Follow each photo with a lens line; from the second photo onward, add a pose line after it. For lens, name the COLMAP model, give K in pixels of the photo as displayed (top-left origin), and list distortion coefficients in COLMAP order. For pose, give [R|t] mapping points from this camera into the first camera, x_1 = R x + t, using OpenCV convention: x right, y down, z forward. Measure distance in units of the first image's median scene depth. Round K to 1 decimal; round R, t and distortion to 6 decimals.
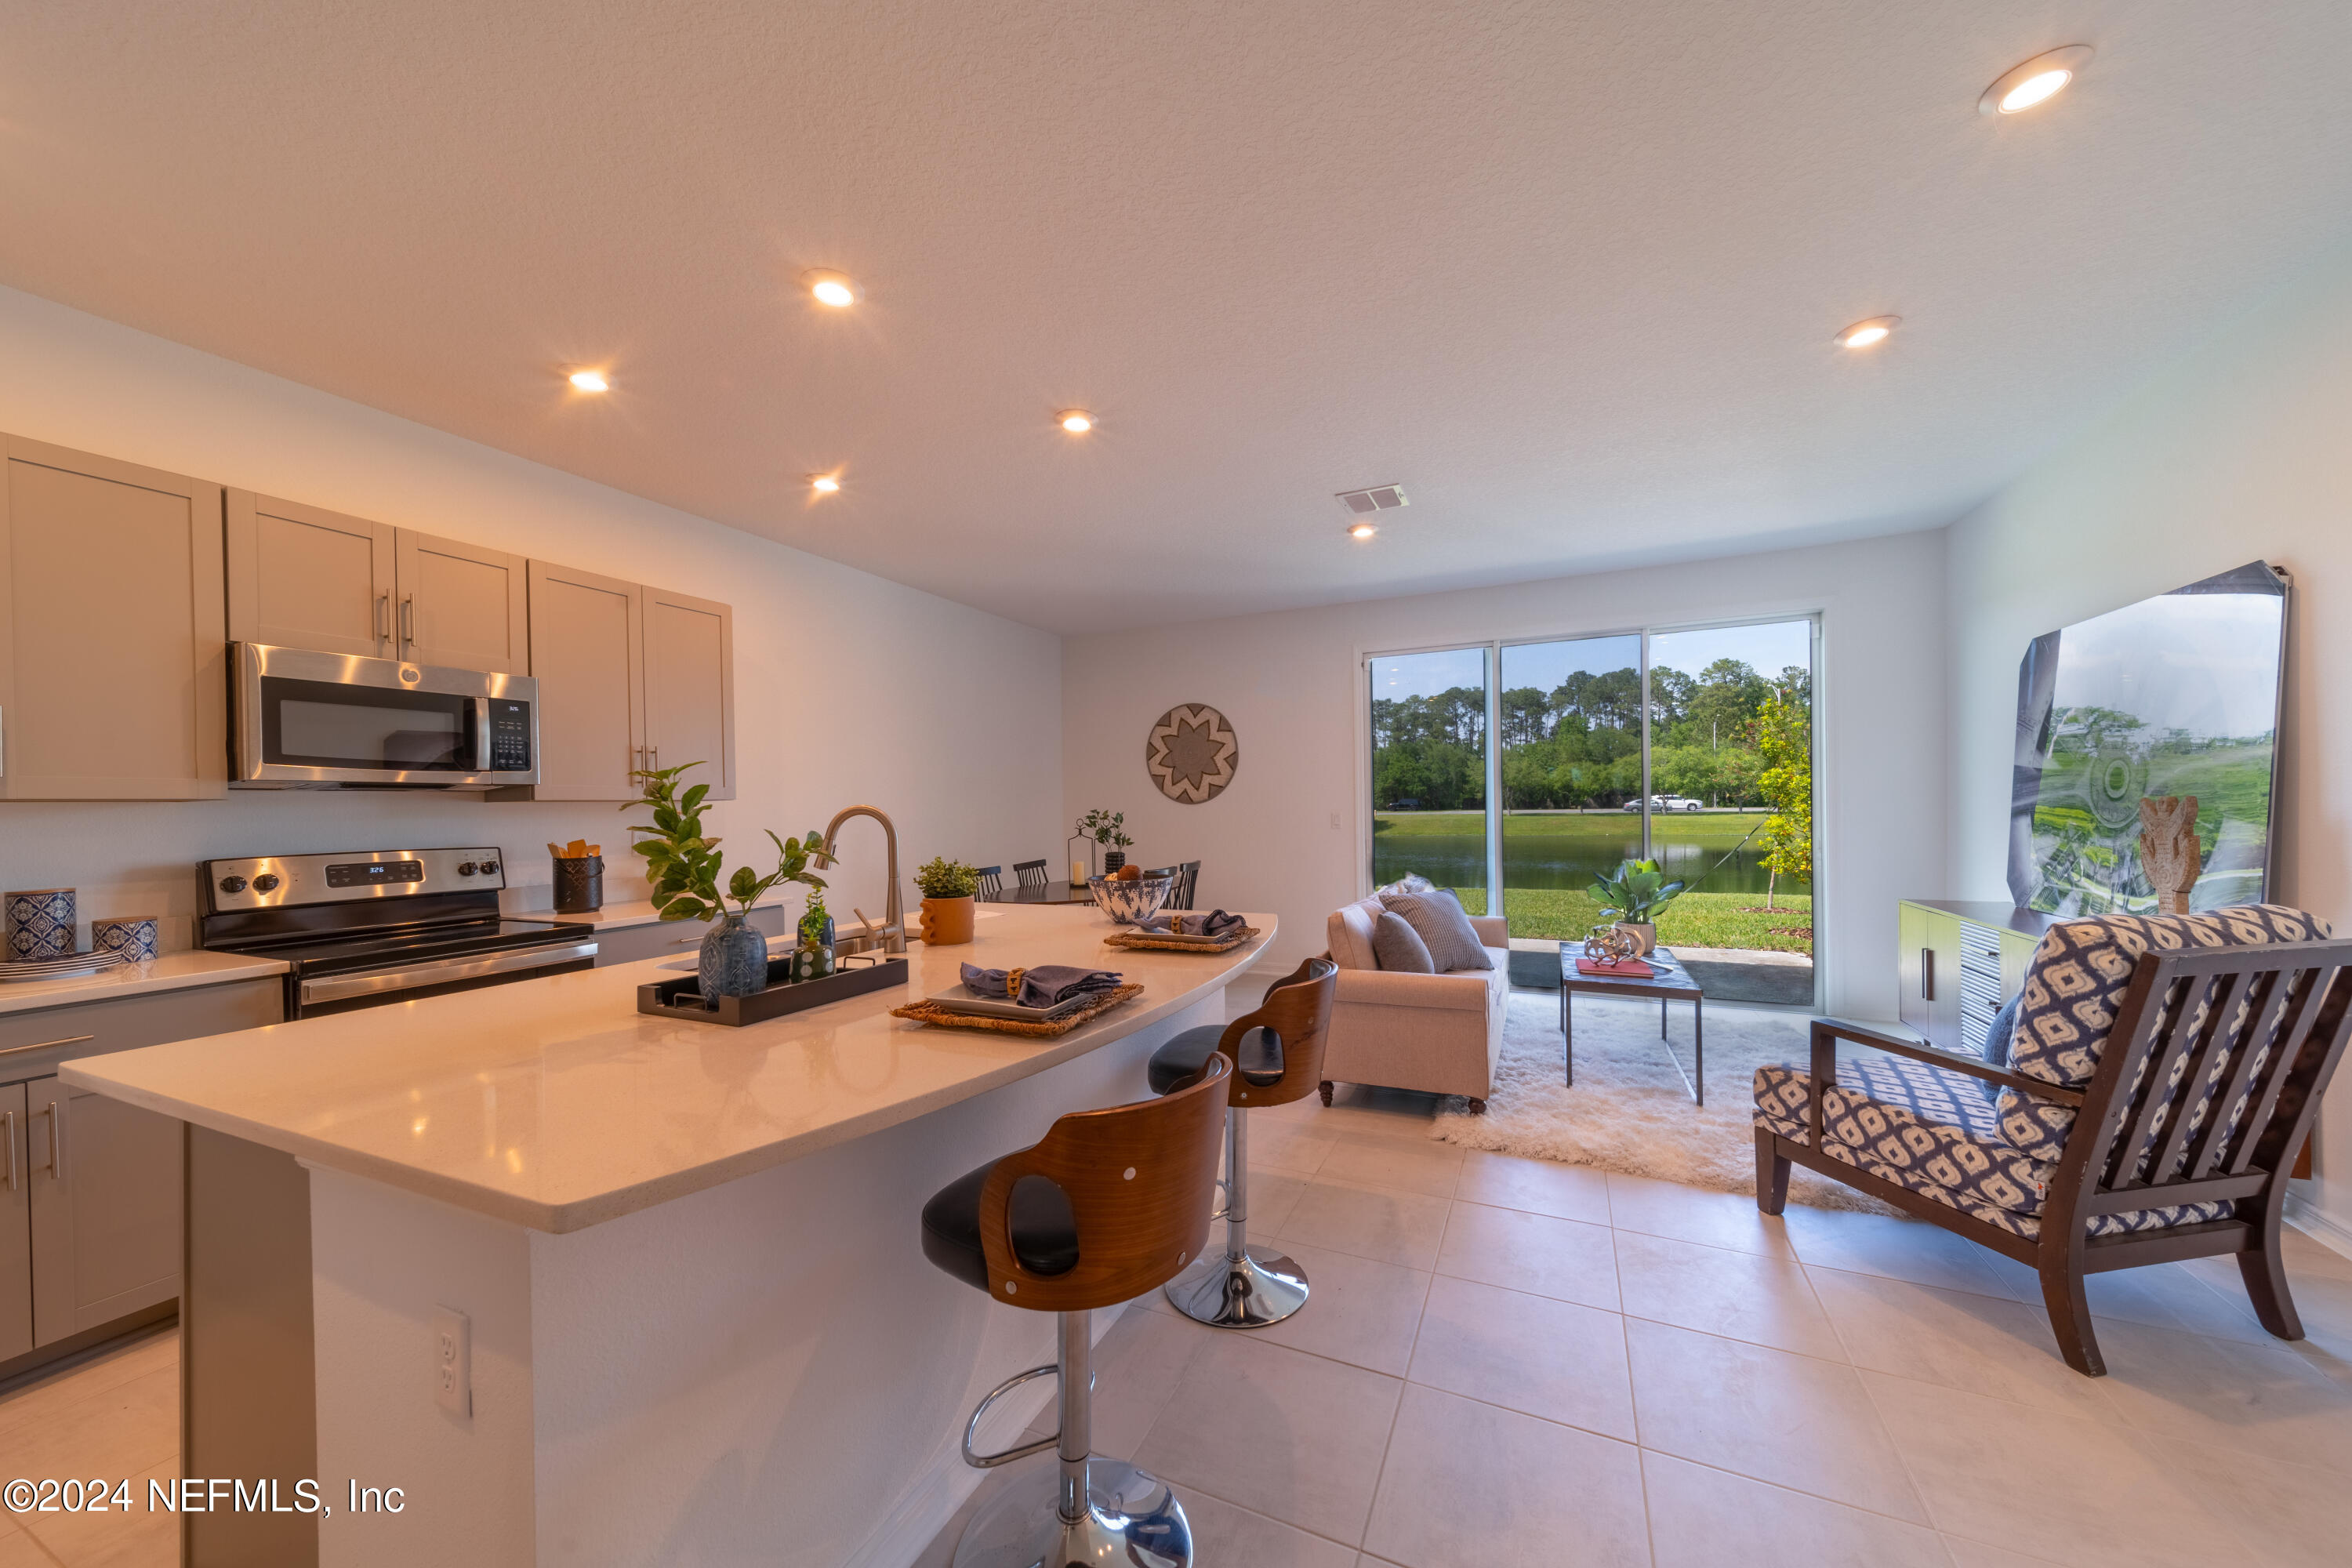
lens RADIAL K [[870.0, 0, 1183.2], [0, 870.0, 796.4], [0, 0, 1]] dist [0.010708, 0.000179]
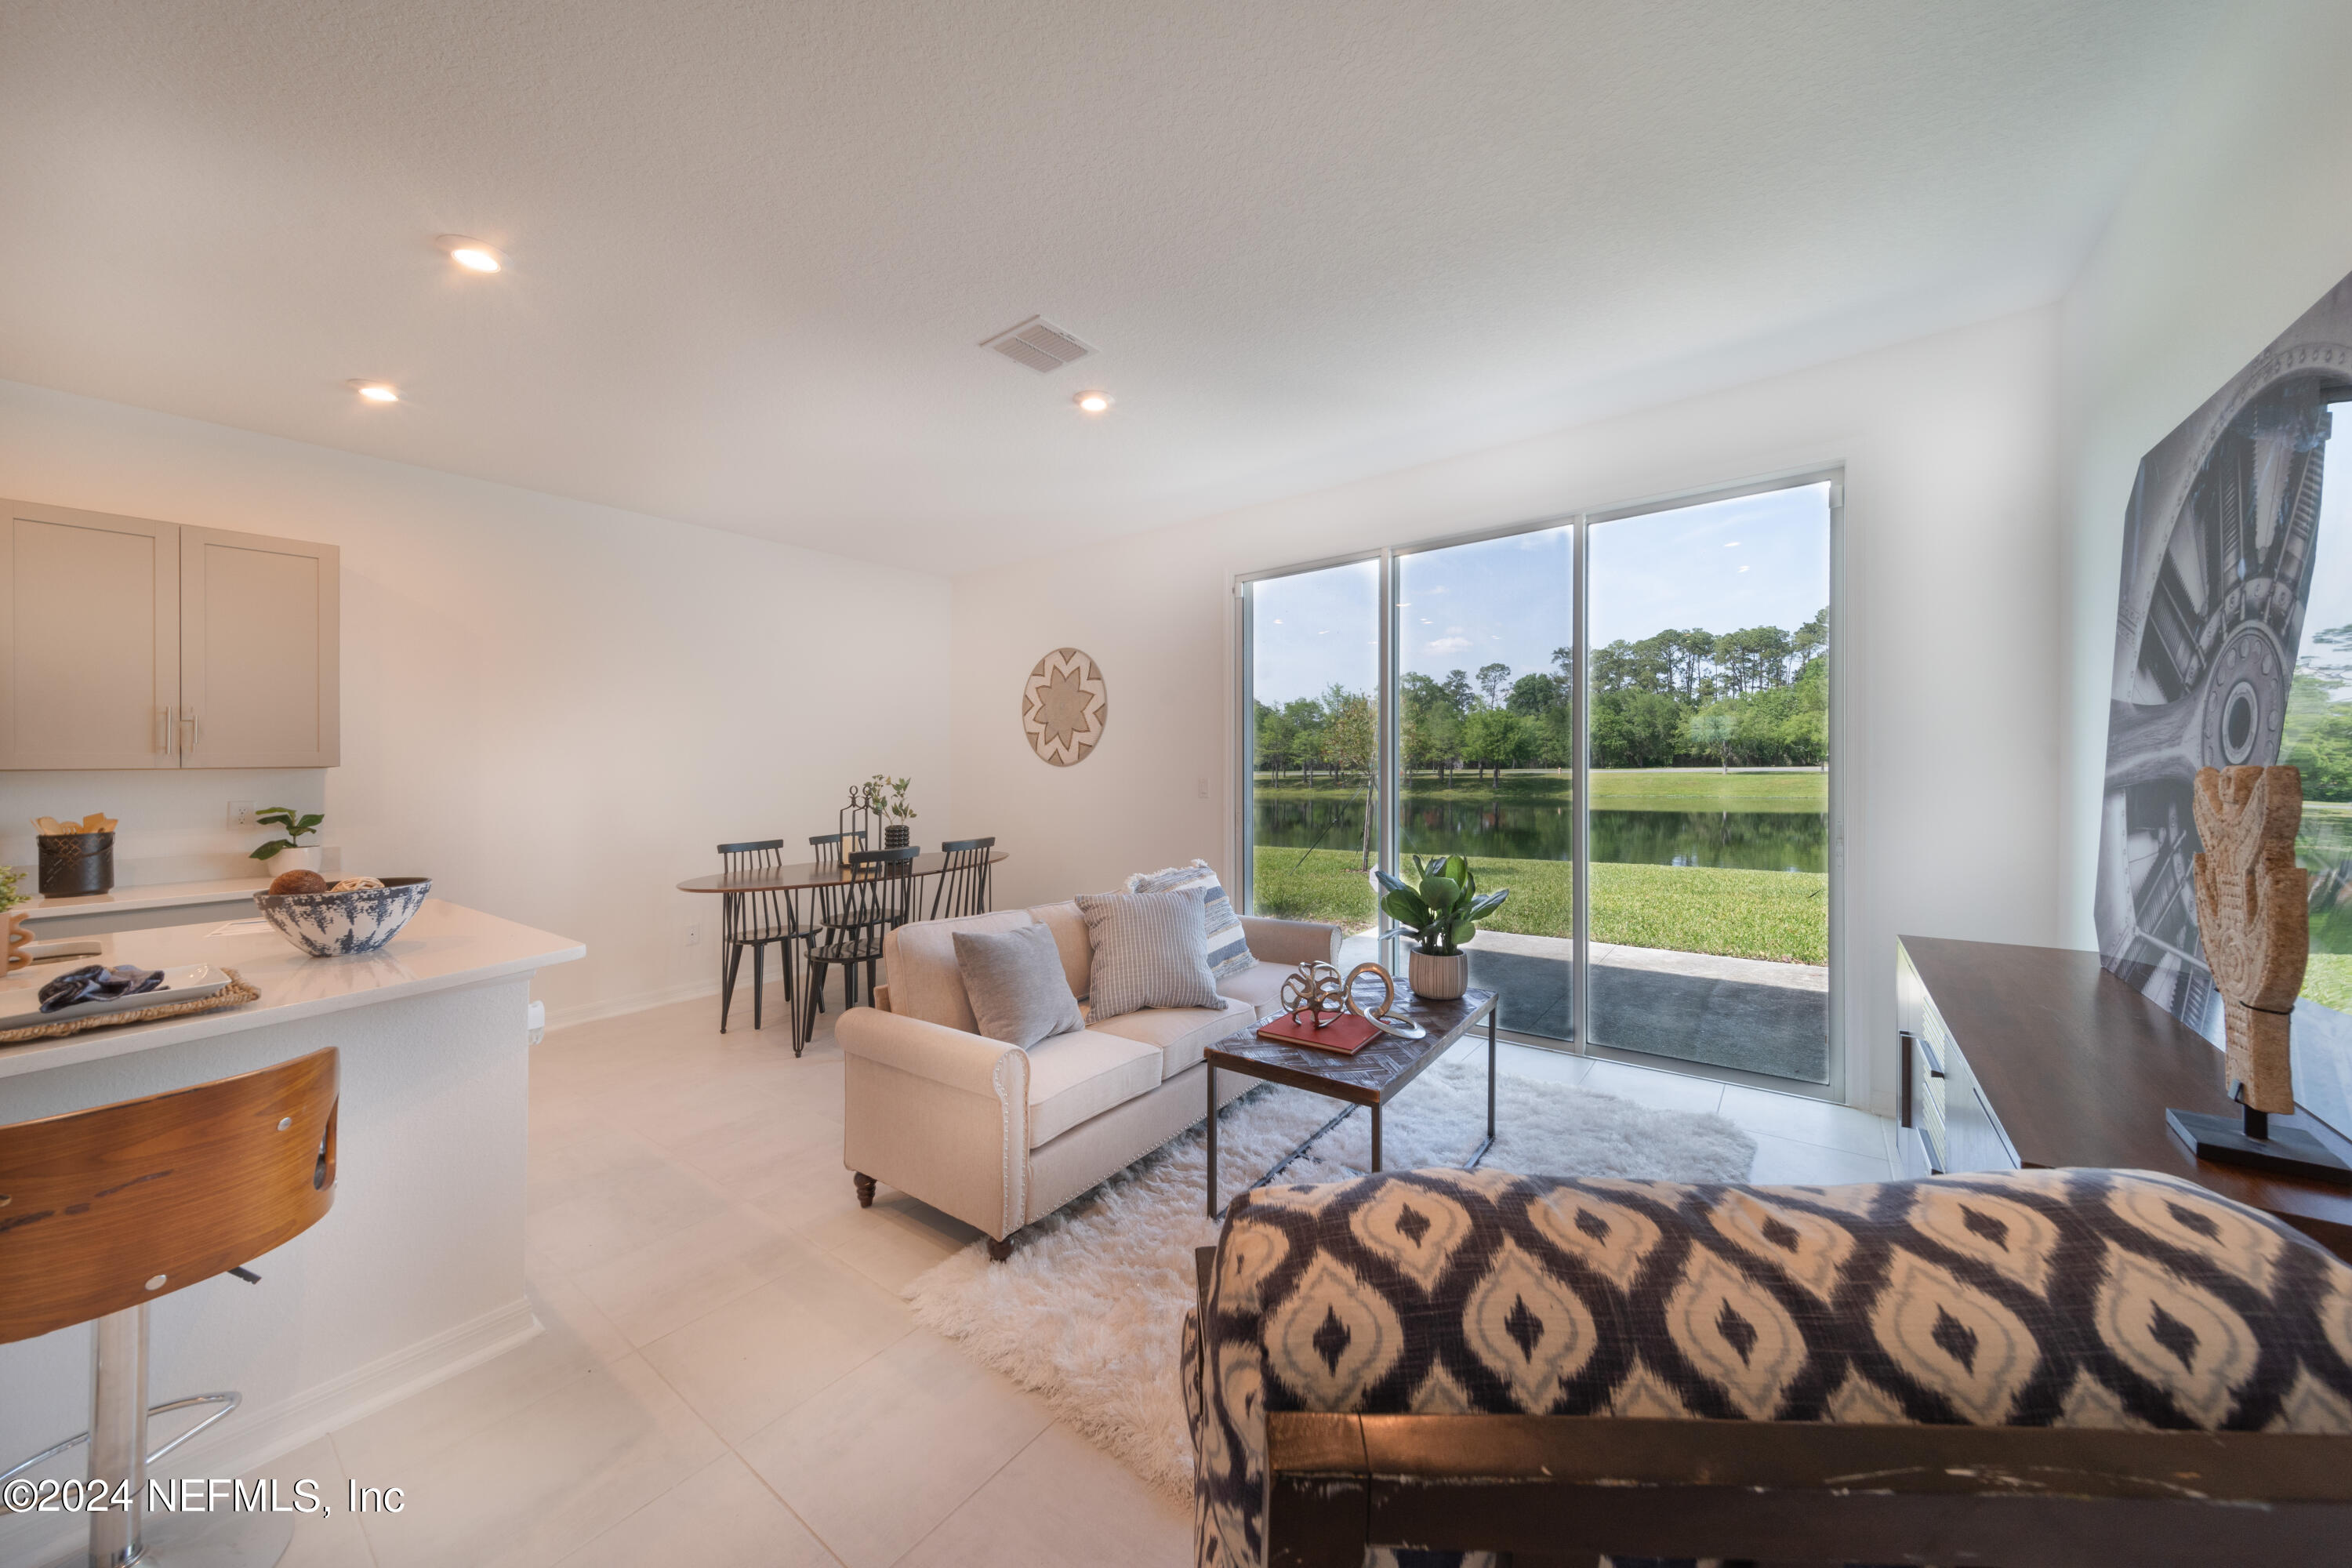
lens RADIAL K [[870.0, 0, 1155.9], [0, 870.0, 757.2], [0, 0, 1]] dist [0.010708, 0.000179]
pose [[0.971790, -0.004098, -0.235810, 0.291447], [0.004945, 0.999983, 0.003004, -0.002632], [0.235794, -0.004085, 0.971794, 0.196238]]
